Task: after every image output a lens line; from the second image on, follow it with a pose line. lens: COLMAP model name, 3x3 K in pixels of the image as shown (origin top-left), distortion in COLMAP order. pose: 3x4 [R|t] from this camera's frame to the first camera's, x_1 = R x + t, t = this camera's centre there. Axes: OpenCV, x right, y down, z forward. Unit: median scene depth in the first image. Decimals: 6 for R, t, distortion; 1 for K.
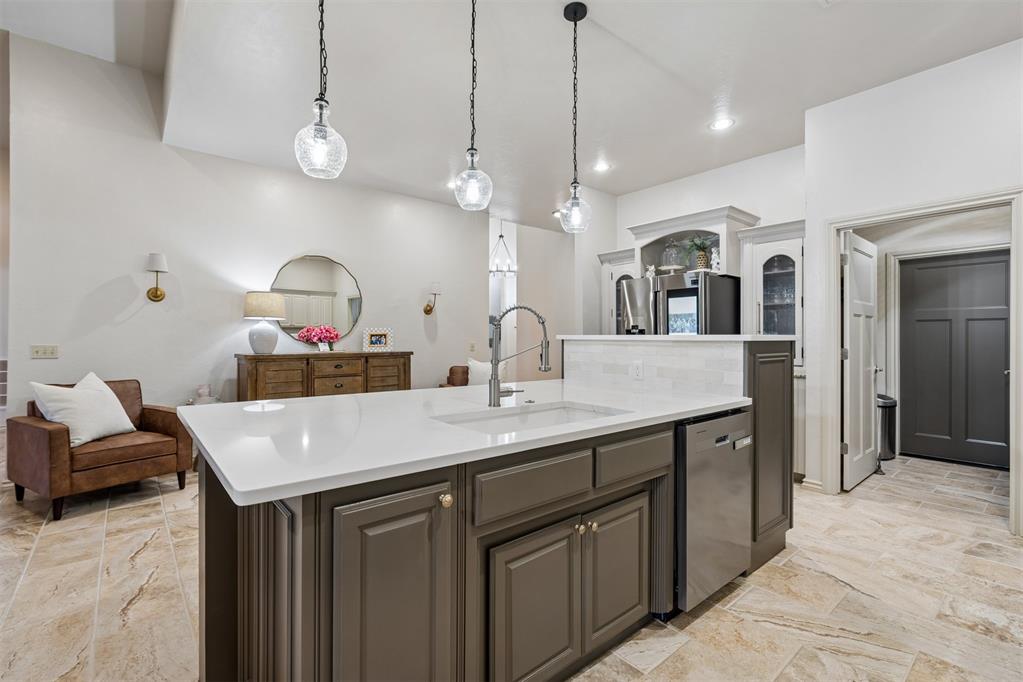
lens RADIAL K [[465.8, 0, 507.5], [0, 465.8, 338.2], [0, 0, 1]] dist [-0.001753, 0.000280]
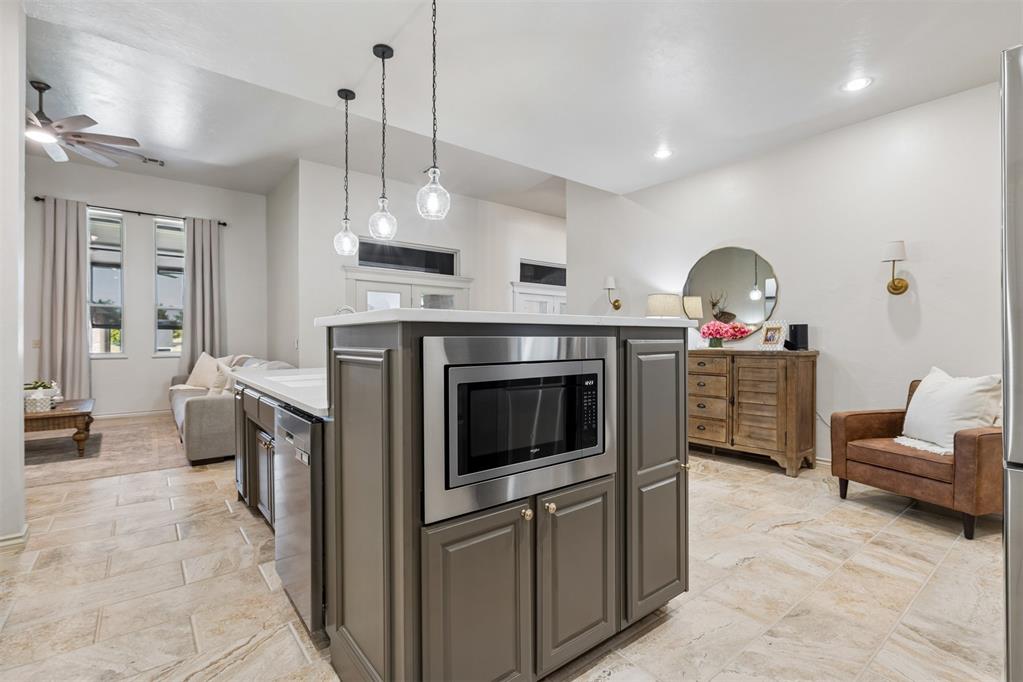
lens RADIAL K [[465.8, 0, 507.4], [0, 465.8, 340.7], [0, 0, 1]] dist [-0.001753, 0.000280]
pose [[-0.031944, 0.000029, -0.999490, 0.642868], [0.002865, 0.999996, -0.000063, 0.013415], [0.999486, -0.002866, -0.031944, 0.686204]]
